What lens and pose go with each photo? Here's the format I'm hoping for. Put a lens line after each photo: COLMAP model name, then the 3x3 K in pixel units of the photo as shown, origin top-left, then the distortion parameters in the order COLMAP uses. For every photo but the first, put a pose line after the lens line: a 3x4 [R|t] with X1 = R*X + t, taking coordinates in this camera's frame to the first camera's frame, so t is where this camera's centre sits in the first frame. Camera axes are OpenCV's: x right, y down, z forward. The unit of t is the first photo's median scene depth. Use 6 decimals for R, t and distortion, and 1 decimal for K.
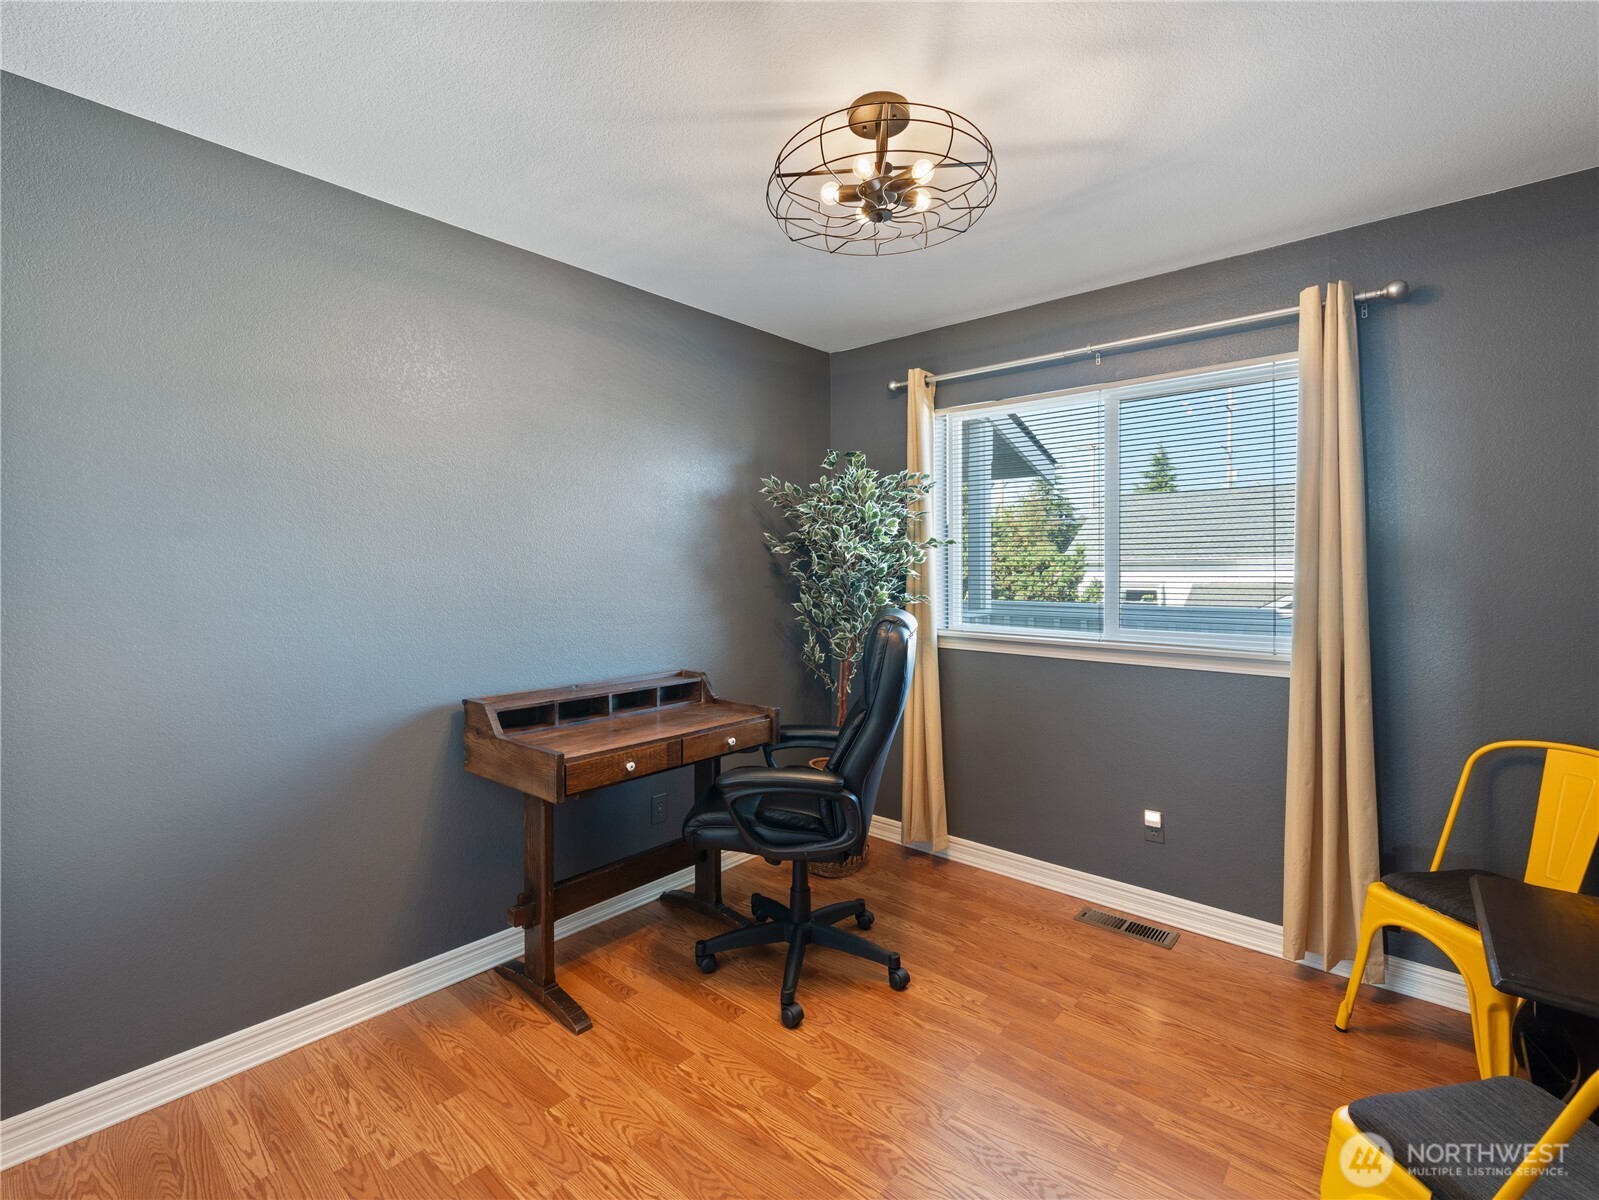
lens RADIAL K [[726.5, 0, 807.6], [0, 726.5, 591.0], [0, 0, 1]] dist [0.002123, -0.000623]
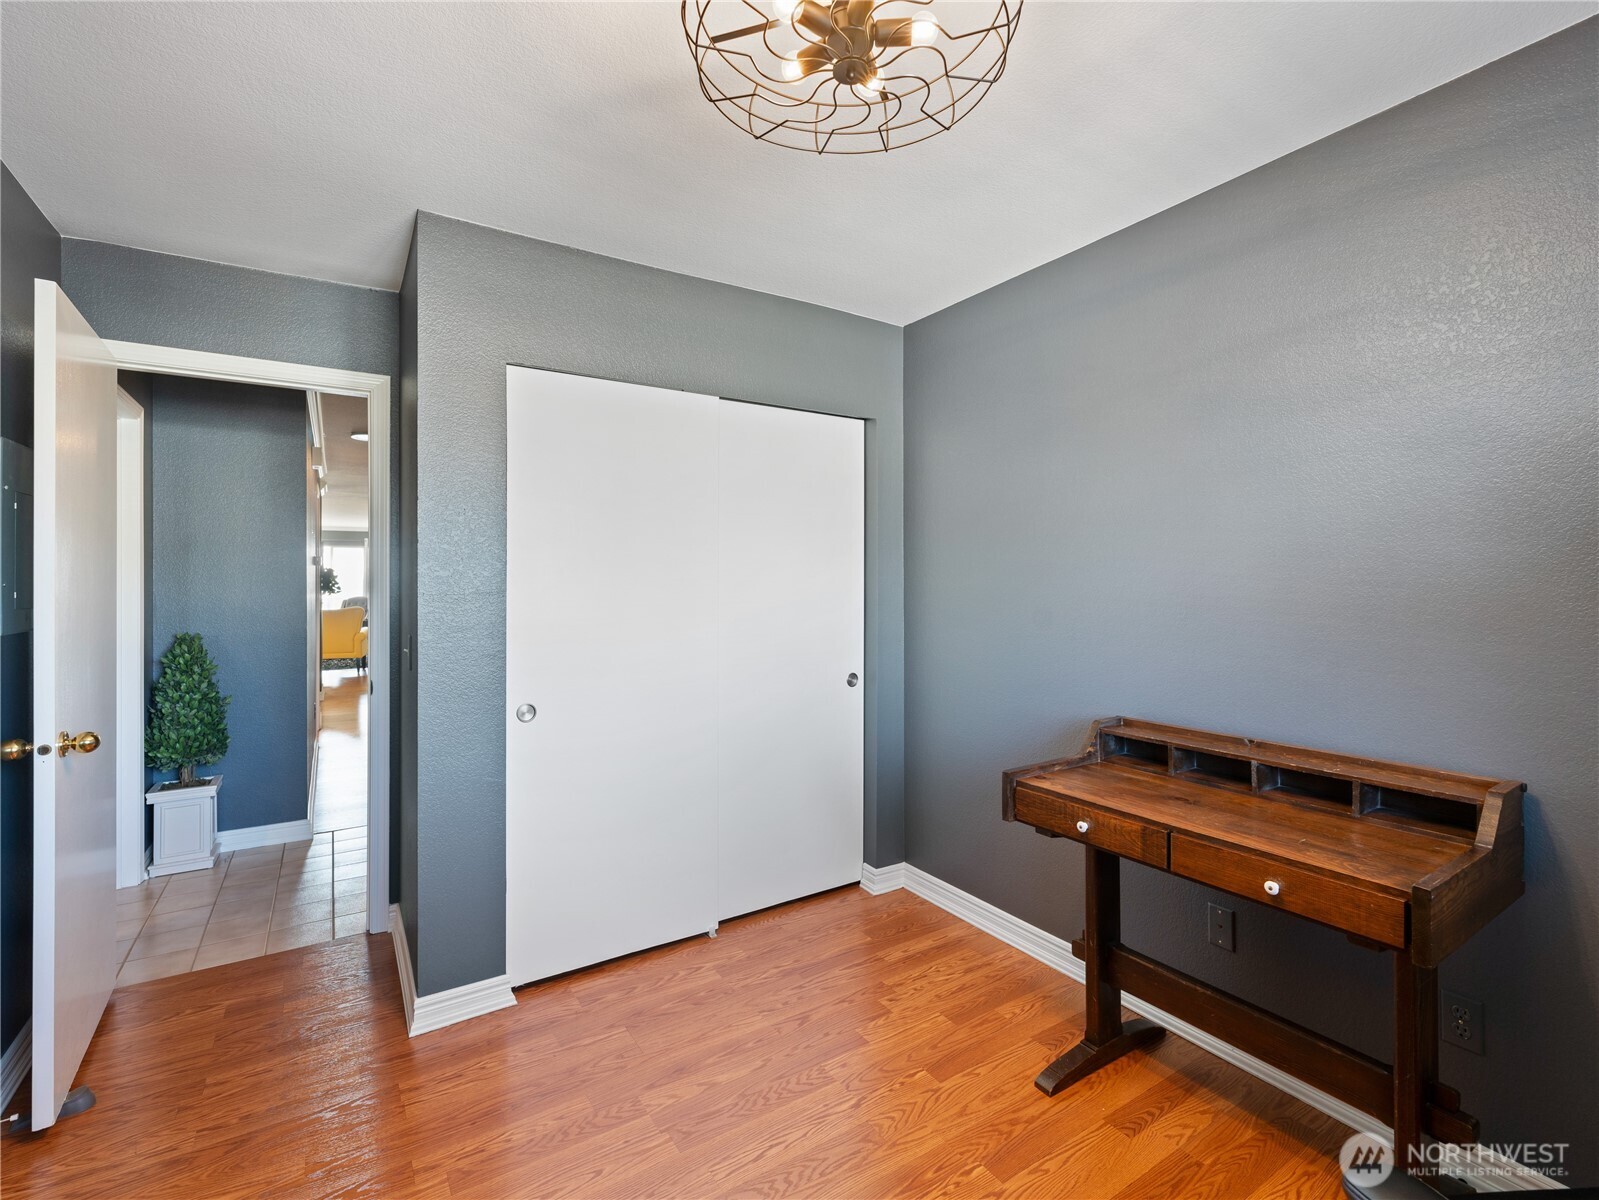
lens RADIAL K [[726.5, 0, 807.6], [0, 726.5, 590.5], [0, 0, 1]] dist [0.002123, -0.000623]
pose [[-0.240164, 0.028555, -0.970312, 0.734290], [-0.034195, 0.998698, 0.037854, -0.065311], [0.970130, 0.042271, -0.238875, 1.024602]]
